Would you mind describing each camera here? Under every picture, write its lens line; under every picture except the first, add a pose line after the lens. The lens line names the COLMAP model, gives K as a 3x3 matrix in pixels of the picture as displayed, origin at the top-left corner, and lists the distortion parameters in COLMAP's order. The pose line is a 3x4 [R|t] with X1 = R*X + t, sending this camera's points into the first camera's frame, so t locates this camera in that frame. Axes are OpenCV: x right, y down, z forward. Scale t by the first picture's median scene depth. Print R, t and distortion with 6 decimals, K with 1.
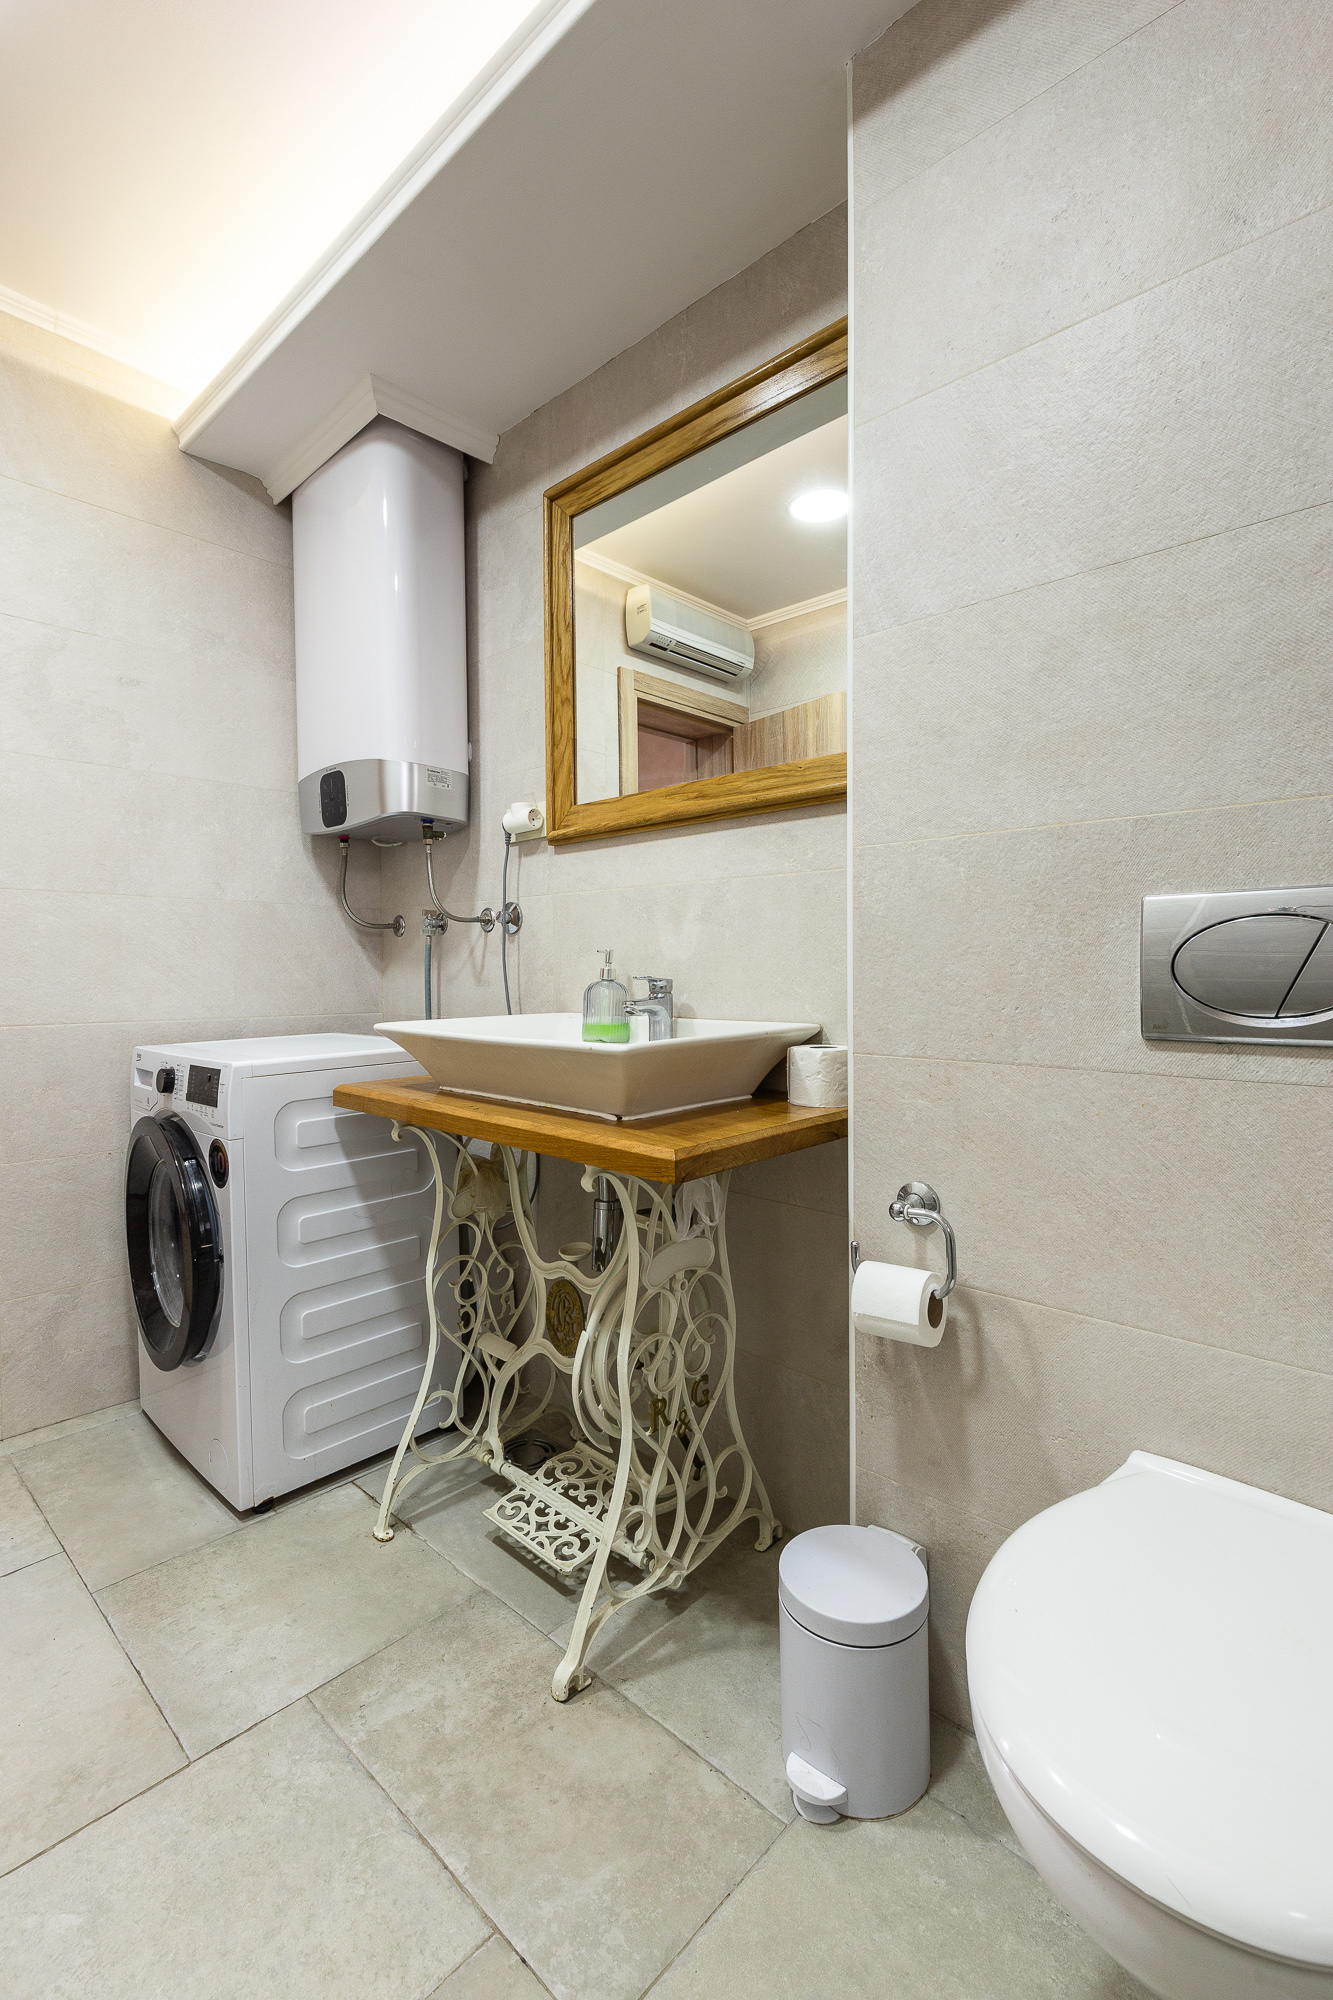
lens RADIAL K [[895.9, 0, 657.8], [0, 895.9, 967.8], [0, 0, 1]] dist [0.003694, 0.000197]
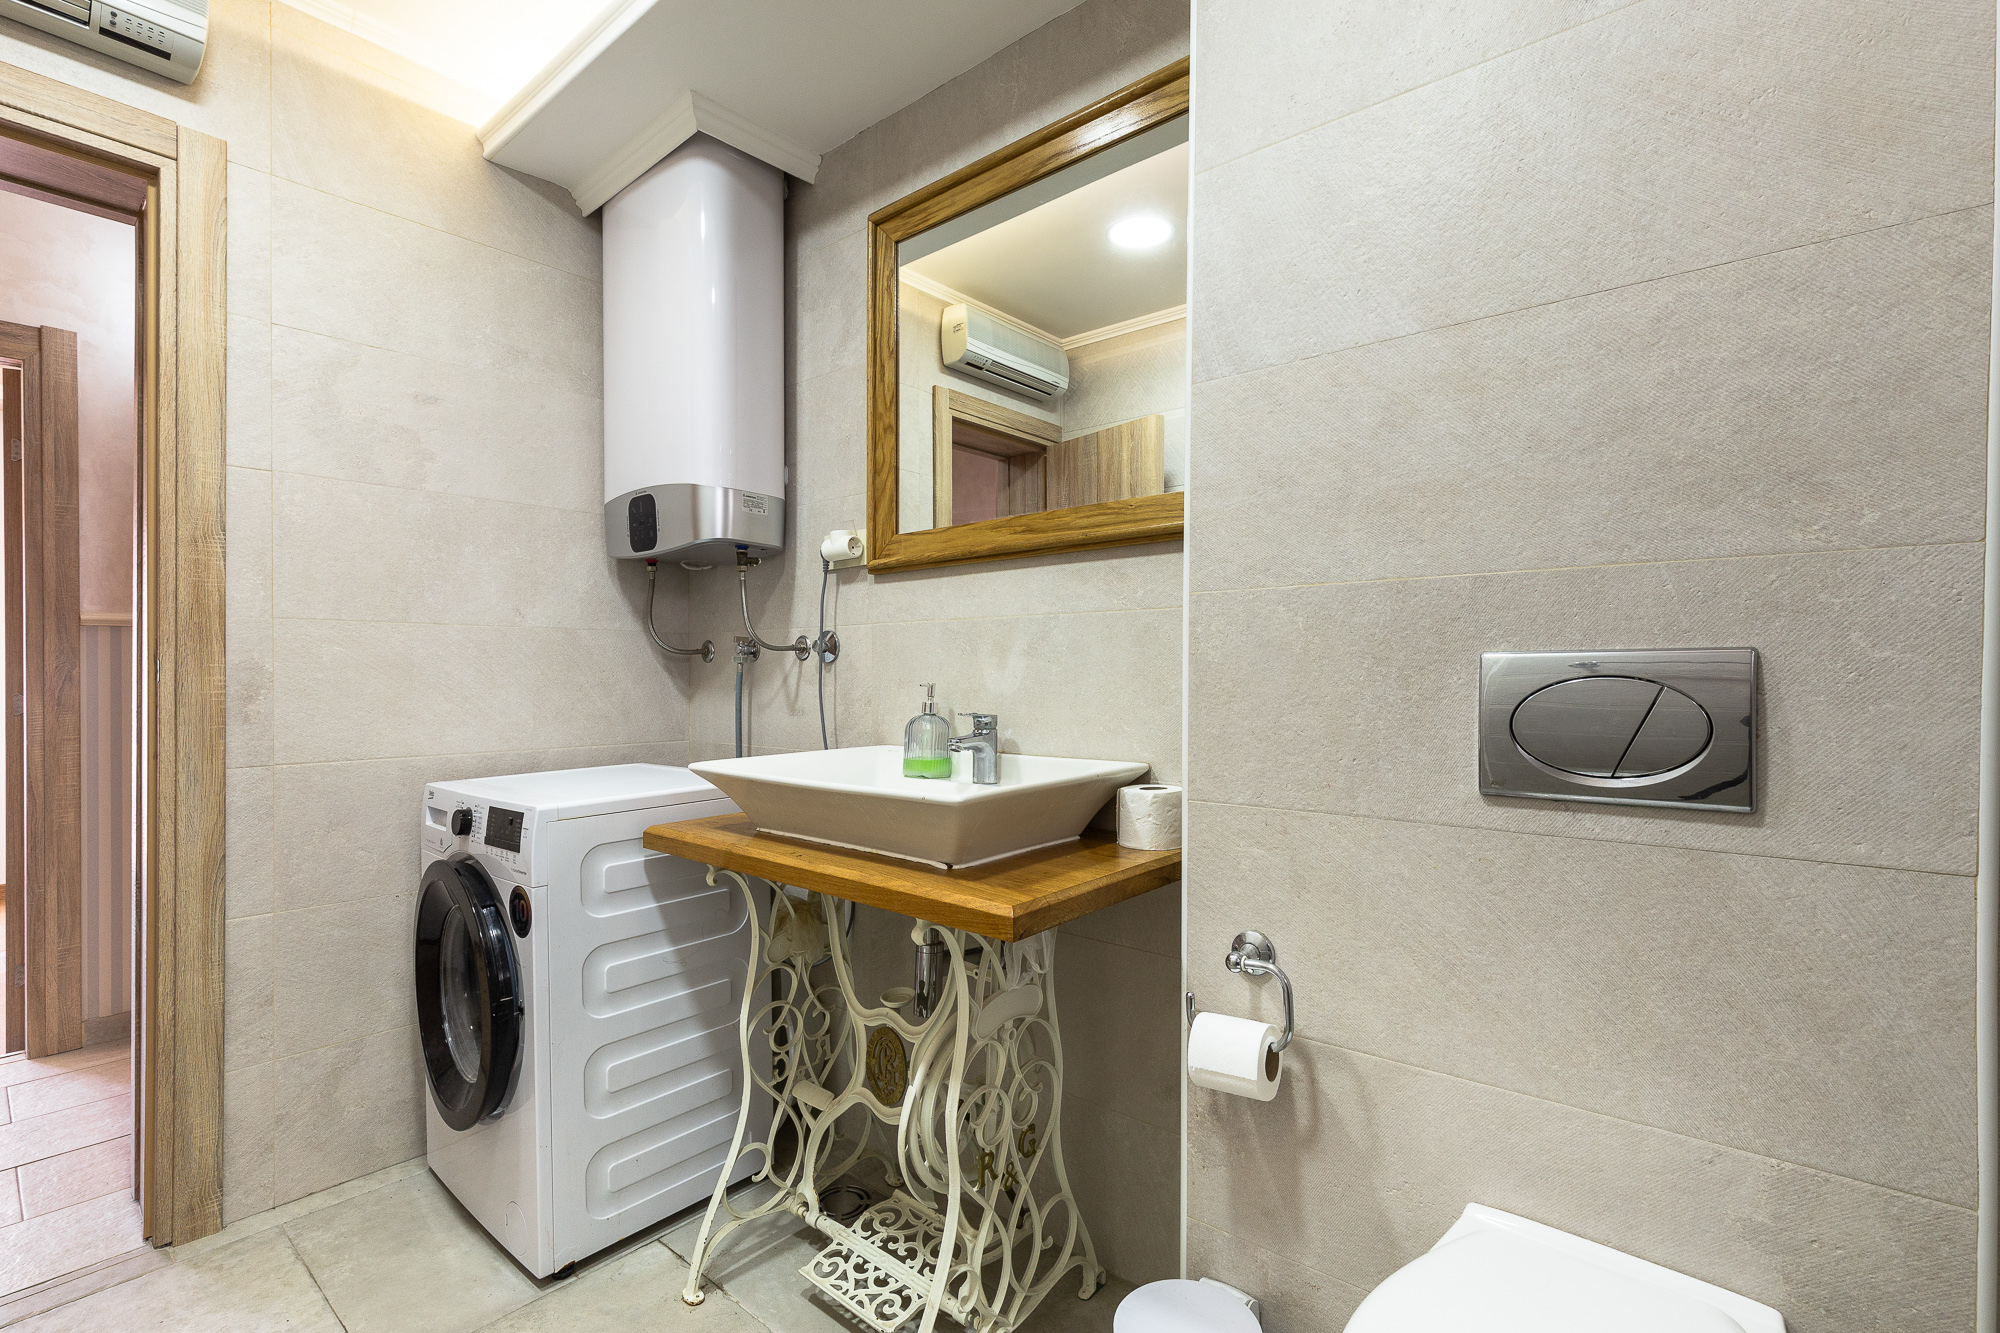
lens RADIAL K [[905.0, 0, 1018.2], [0, 905.0, 672.8], [0, 0, 1]] dist [0.003026, 0.000237]
pose [[0.998098, 0.006003, 0.061359, -0.023670], [-0.005467, 0.999945, -0.008903, -0.026724], [-0.061409, 0.008551, 0.998076, 0.010031]]
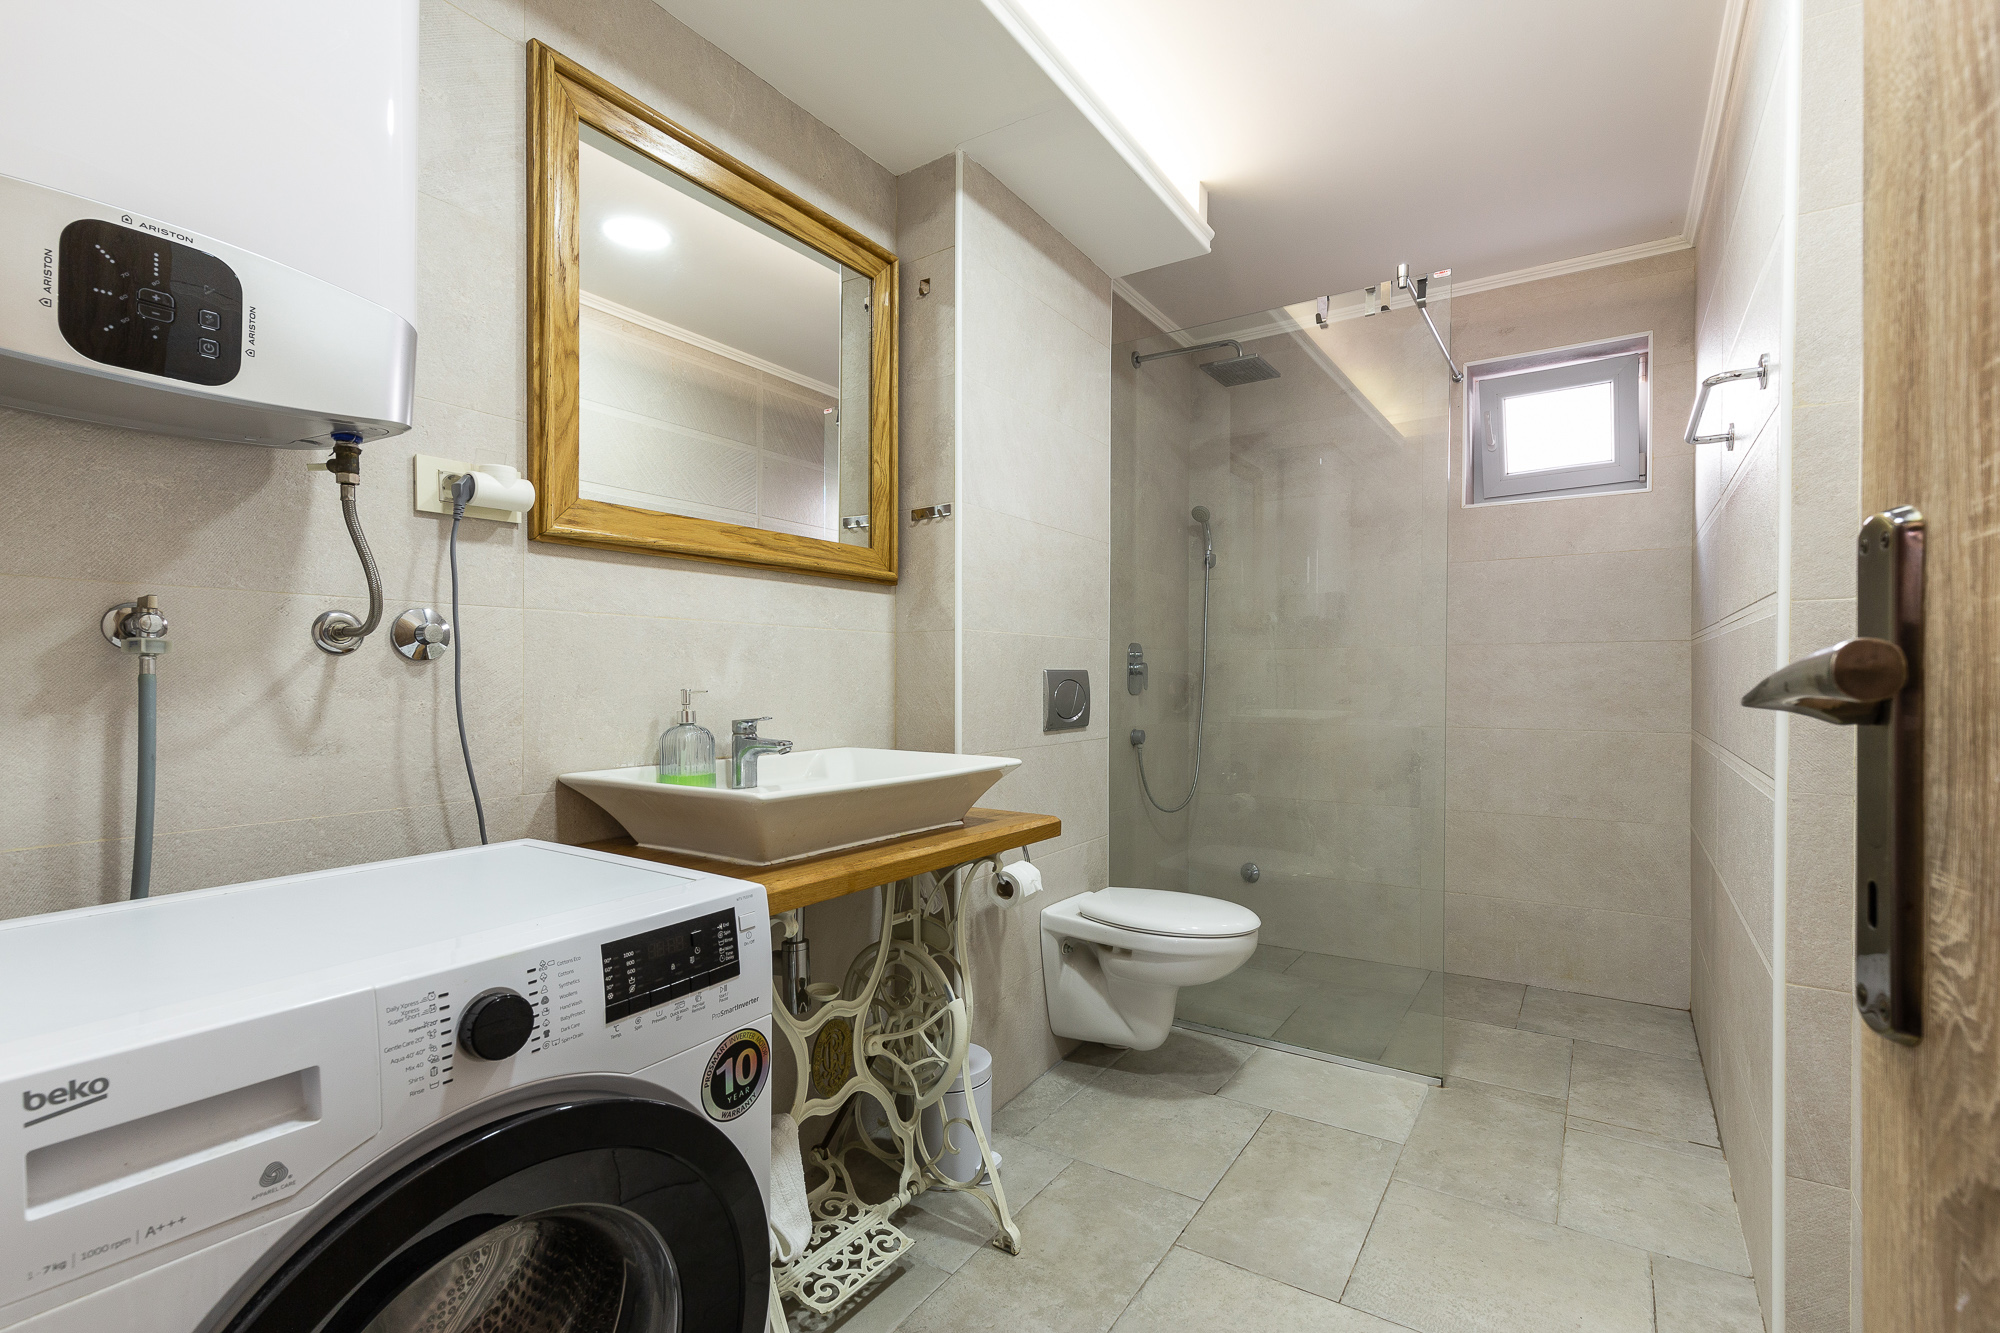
lens RADIAL K [[905.0, 0, 1018.2], [0, 905.0, 672.8], [0, 0, 1]] dist [0.003026, 0.000237]
pose [[-0.187080, 0.010898, 0.982284, -1.151915], [0.004325, 0.999938, -0.010270, -0.029699], [-0.982335, 0.002327, -0.187116, 0.992348]]
